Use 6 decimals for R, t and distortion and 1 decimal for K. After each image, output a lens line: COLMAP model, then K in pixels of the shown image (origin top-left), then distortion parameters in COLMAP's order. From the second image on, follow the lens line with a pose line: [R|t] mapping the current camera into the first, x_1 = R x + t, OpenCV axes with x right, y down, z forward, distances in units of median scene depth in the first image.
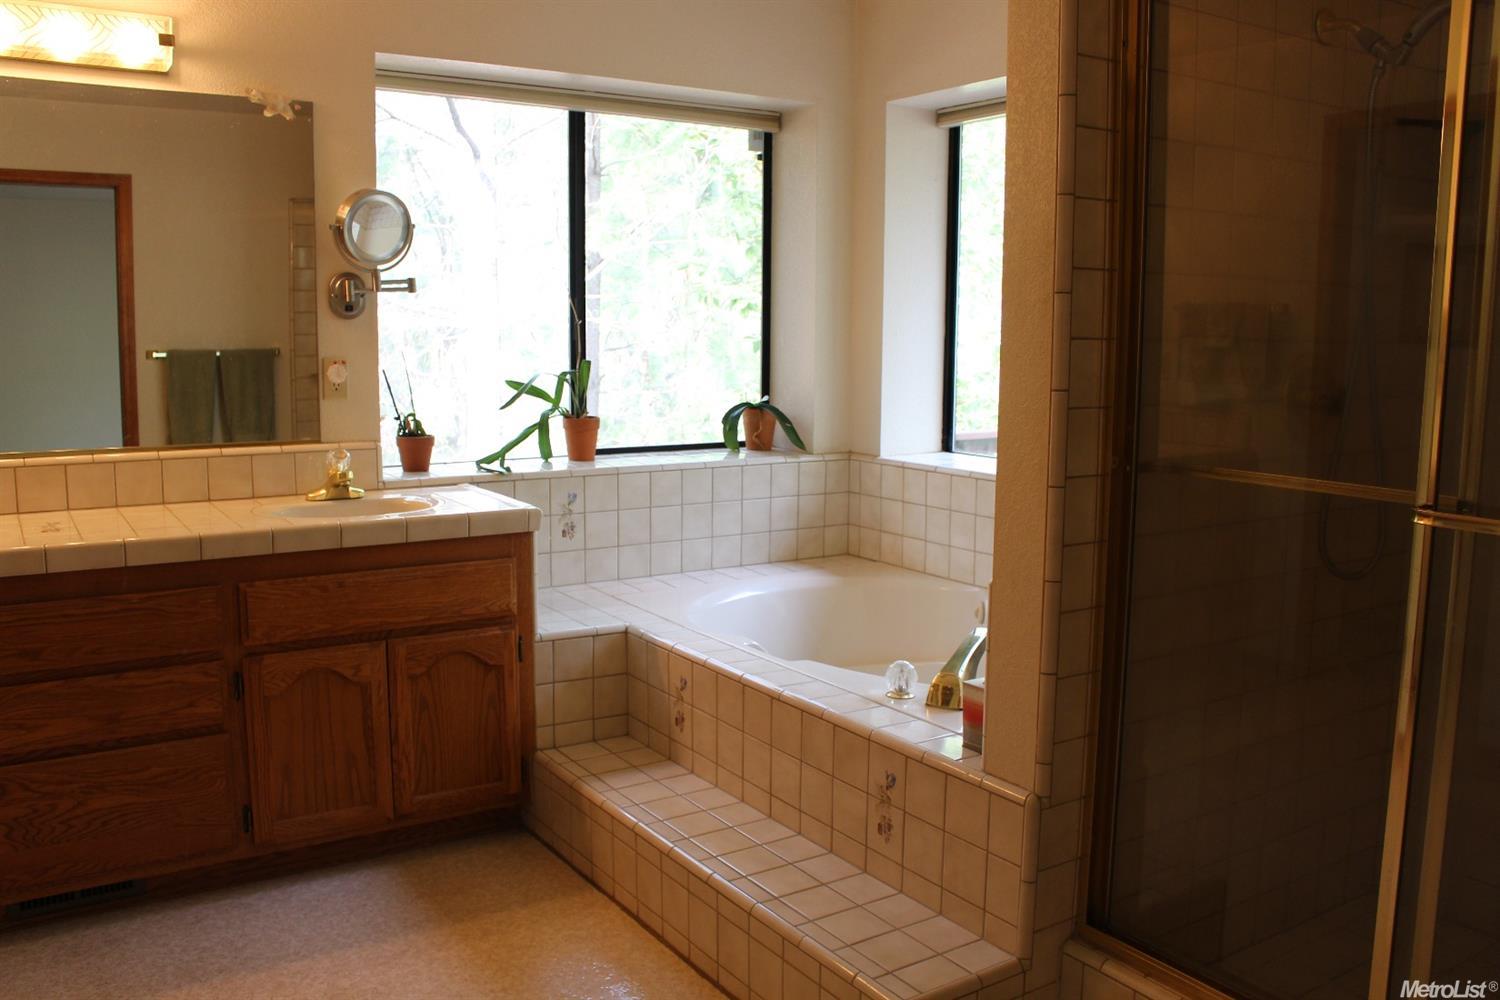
lens RADIAL K [[1259.5, 0, 752.4], [0, 1259.5, 501.1], [0, 0, 1]] dist [-0.138369, 0.097296]
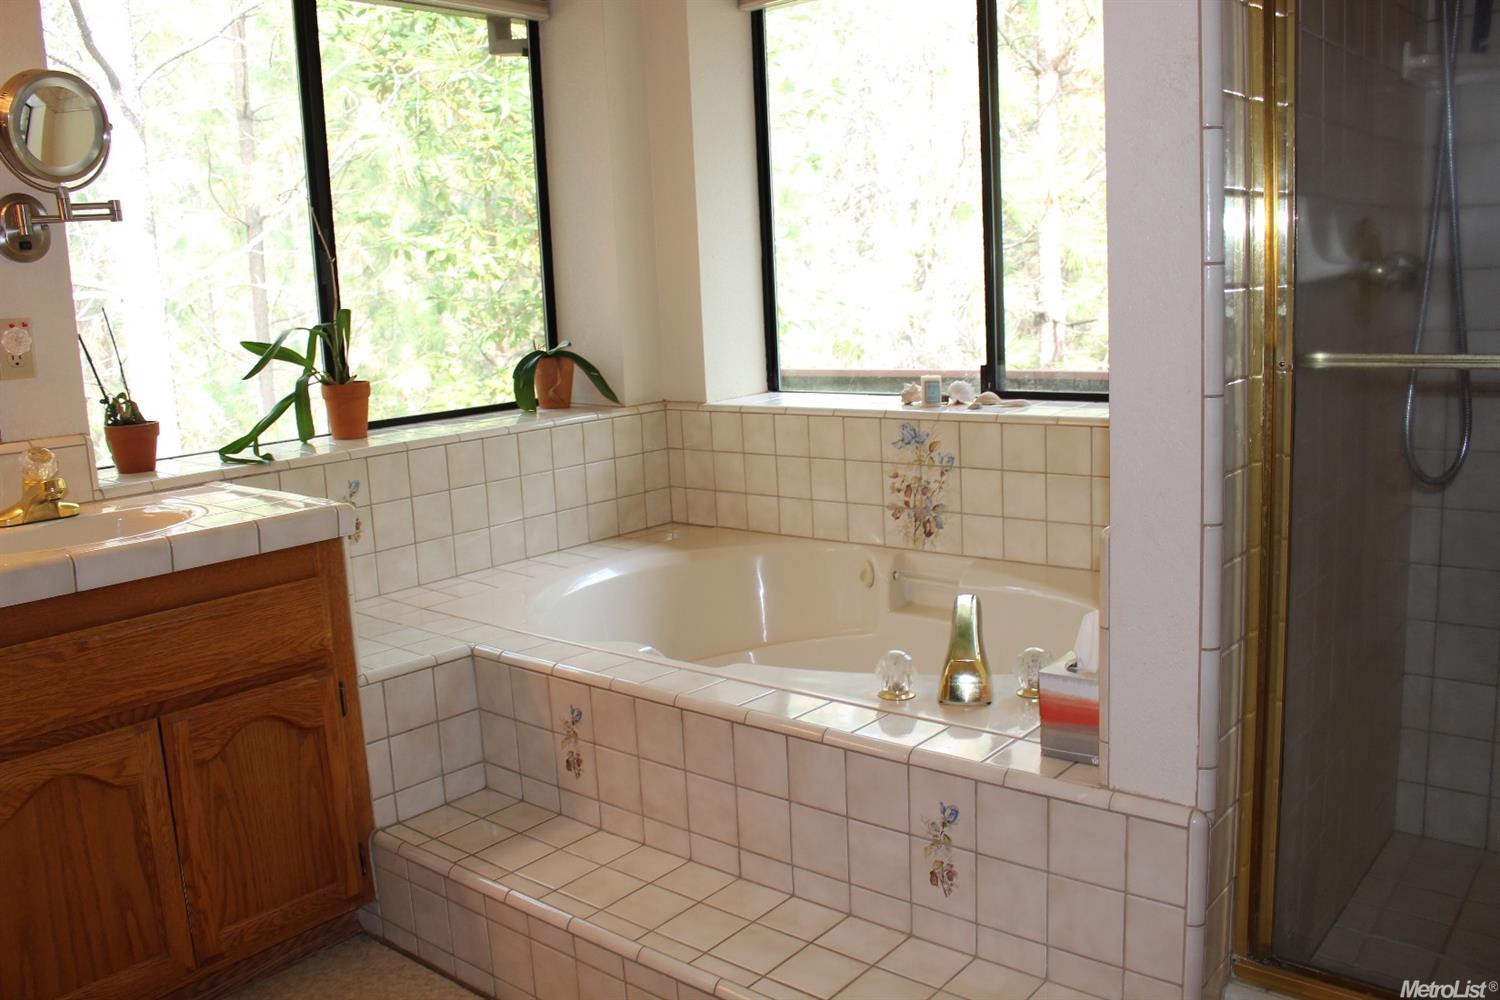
lens RADIAL K [[1259.5, 0, 756.2], [0, 1259.5, 498.5], [0, 0, 1]] dist [-0.138369, 0.097296]
pose [[0.955312, -0.101757, 0.277534, -0.139595], [0.094025, 0.994723, 0.041065, -0.004340], [-0.280248, -0.013135, 0.959838, 0.238851]]
